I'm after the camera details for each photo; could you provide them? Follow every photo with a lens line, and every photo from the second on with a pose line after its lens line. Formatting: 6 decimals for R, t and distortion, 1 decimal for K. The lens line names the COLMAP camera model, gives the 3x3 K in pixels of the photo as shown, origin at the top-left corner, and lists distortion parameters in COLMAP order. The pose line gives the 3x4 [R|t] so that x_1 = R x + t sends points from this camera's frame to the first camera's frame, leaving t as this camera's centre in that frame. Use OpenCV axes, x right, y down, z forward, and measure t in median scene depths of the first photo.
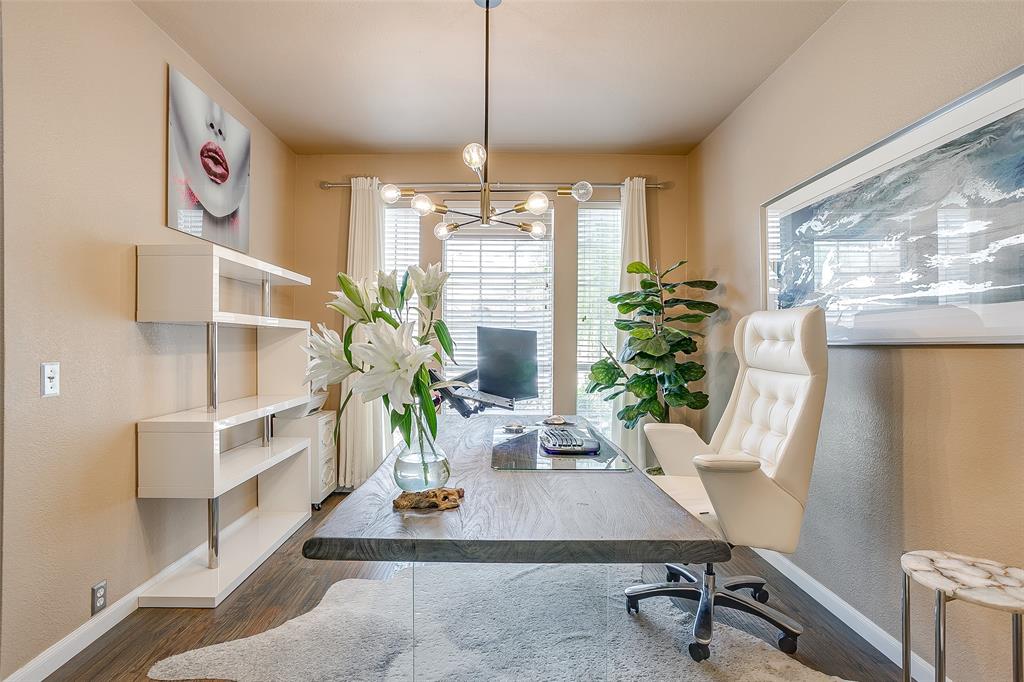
lens RADIAL K [[500.4, 0, 509.5], [0, 500.4, 343.7], [0, 0, 1]] dist [-0.048946, 0.024478]
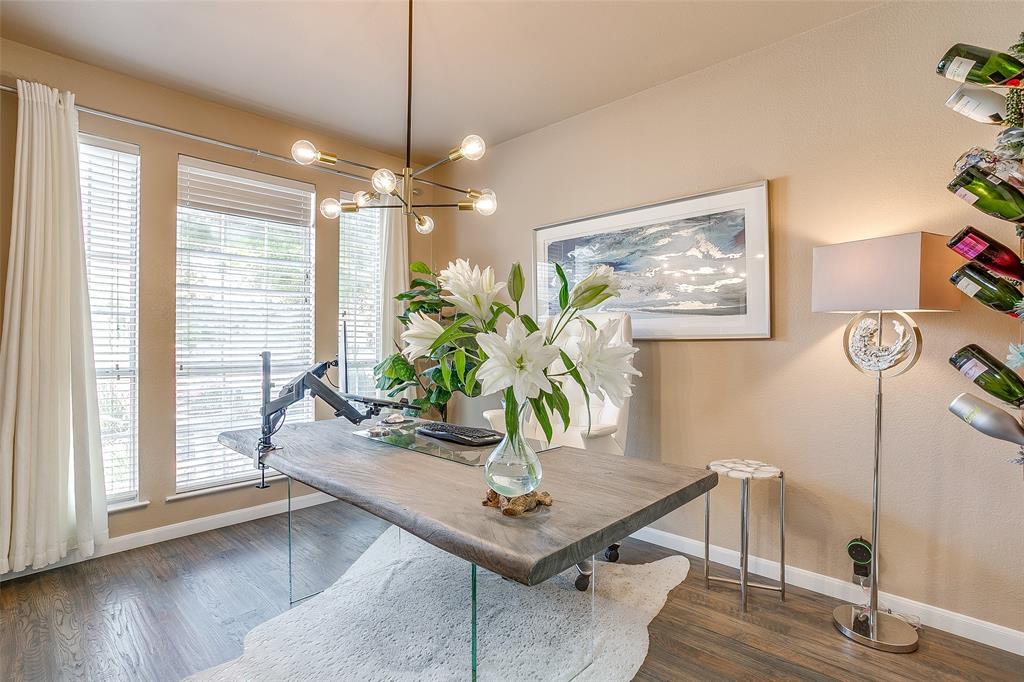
lens RADIAL K [[500.4, 0, 512.8], [0, 500.4, 337.7], [0, 0, 1]] dist [-0.048946, 0.024478]
pose [[0.691905, -0.002455, 0.721985, -0.669210], [0.005384, 0.999984, -0.001760, -0.003508], [-0.721969, 0.005105, 0.691907, 0.244333]]
